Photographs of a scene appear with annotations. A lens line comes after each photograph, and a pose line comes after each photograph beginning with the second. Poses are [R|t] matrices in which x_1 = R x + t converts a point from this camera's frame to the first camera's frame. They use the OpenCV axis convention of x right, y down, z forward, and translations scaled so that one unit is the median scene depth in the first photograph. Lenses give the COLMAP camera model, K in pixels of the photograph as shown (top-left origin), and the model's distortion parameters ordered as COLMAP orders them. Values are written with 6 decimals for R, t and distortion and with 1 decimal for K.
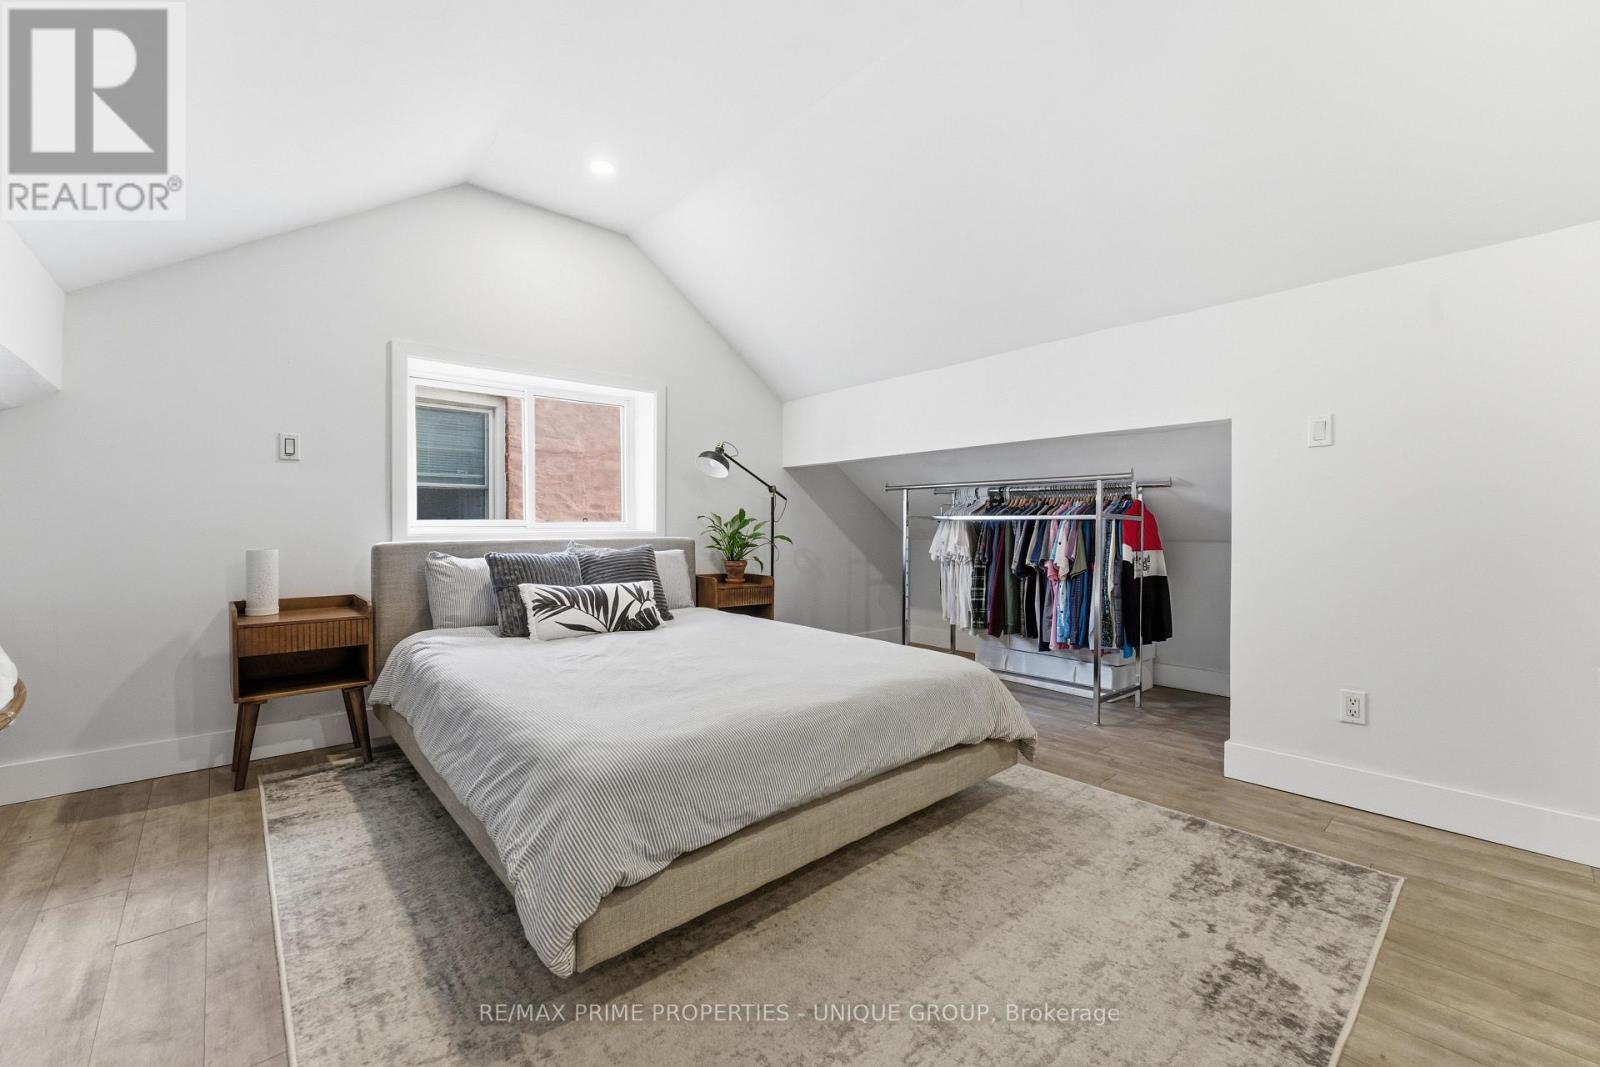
lens RADIAL K [[650.5, 0, 792.3], [0, 650.5, 533.8], [0, 0, 1]] dist [-0.002090, 0.000016]
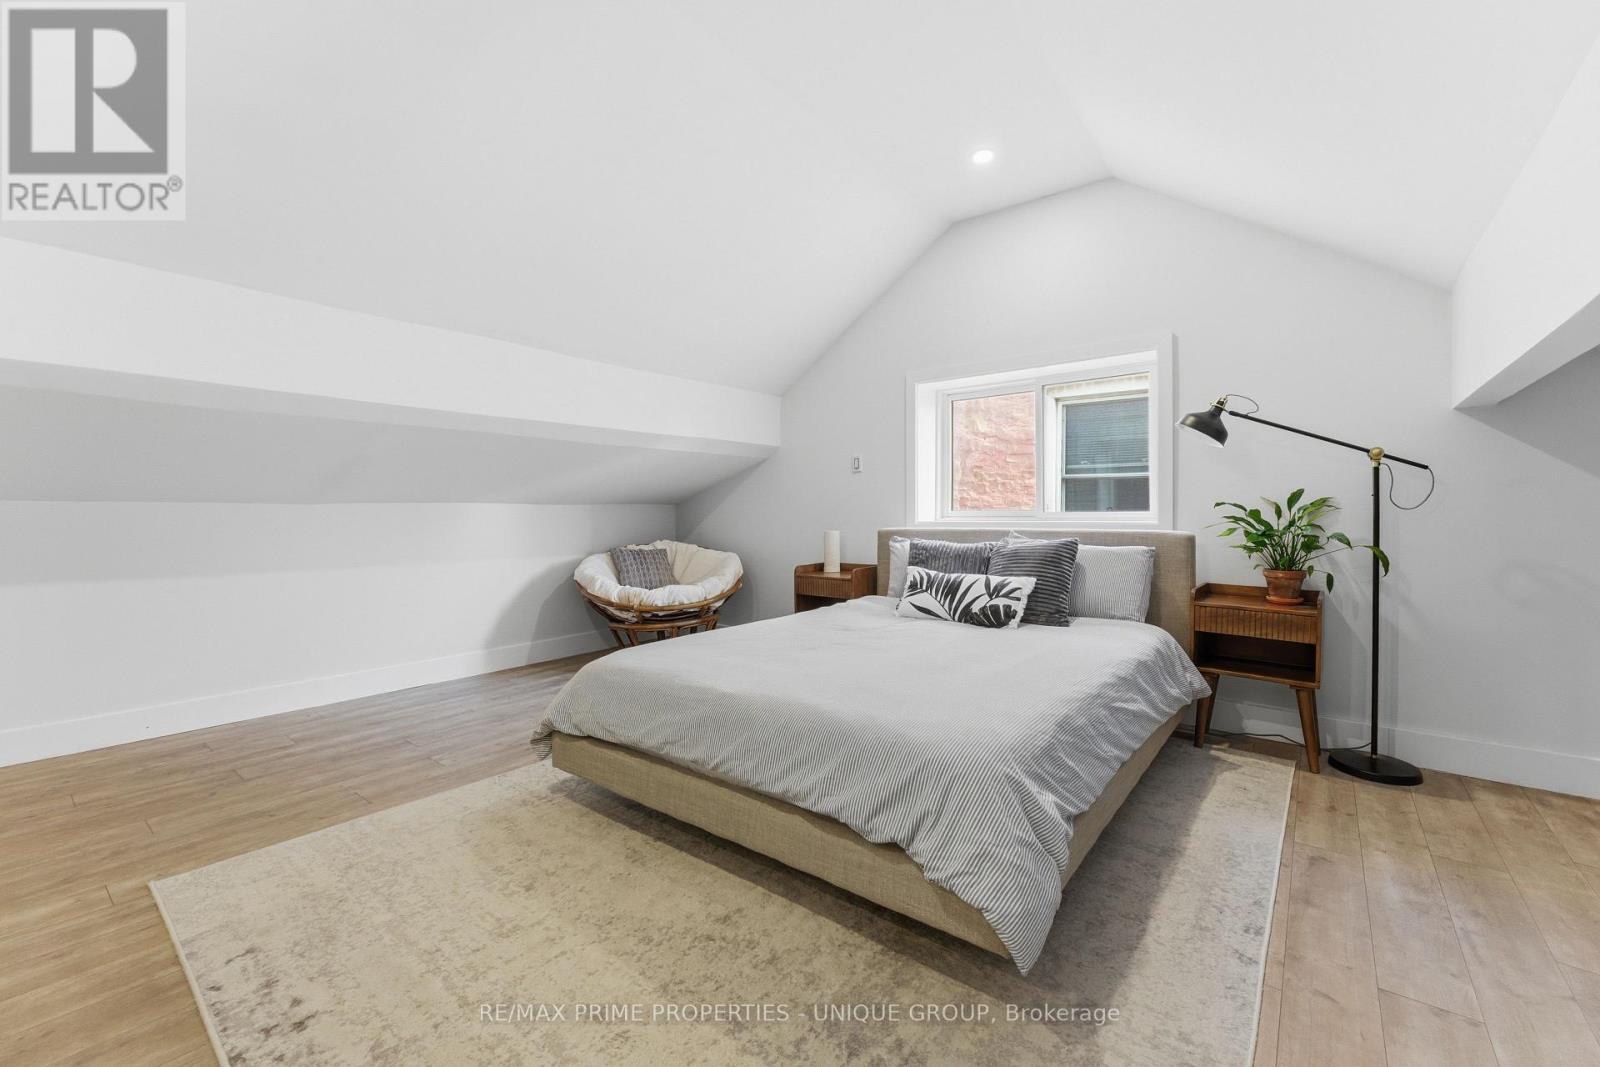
lens RADIAL K [[650.5, 0, 795.4], [0, 650.5, 518.4], [0, 0, 1]] dist [-0.002090, 0.000016]
pose [[0.174698, 0.005667, -0.984606, 0.719211], [-0.010352, 0.999939, 0.003919, -0.011220], [0.984568, 0.009508, 0.174746, 0.618671]]
